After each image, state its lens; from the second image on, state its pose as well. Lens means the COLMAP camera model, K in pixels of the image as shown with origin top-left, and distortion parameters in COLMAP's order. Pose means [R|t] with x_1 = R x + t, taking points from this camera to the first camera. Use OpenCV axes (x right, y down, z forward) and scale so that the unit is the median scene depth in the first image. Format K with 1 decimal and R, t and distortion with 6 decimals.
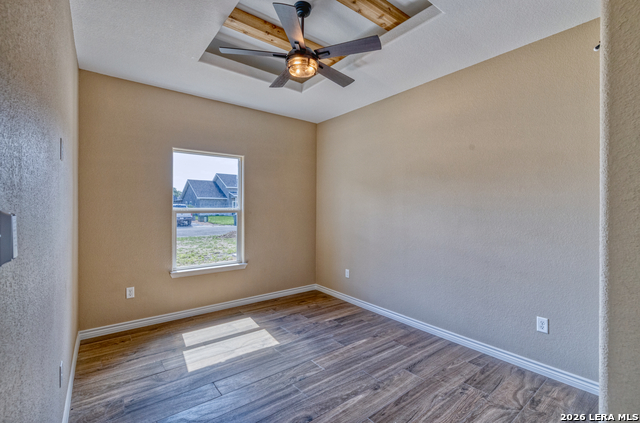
lens RADIAL K [[289.8, 0, 320.4], [0, 289.8, 209.9], [0, 0, 1]] dist [-0.000429, -0.000041]
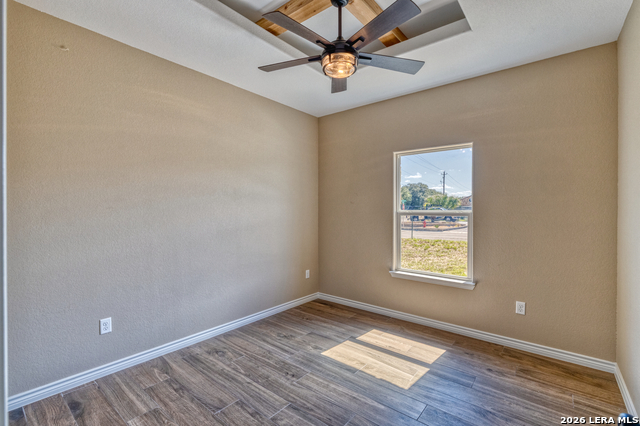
lens RADIAL K [[289.6, 0, 320.1], [0, 289.6, 210.3], [0, 0, 1]] dist [0.000777, 0.000024]
pose [[0.223284, 0.006516, -0.974732, 0.459024], [-0.008869, 0.999950, 0.004653, -0.009077], [0.974713, 0.007606, 0.223330, 0.508281]]
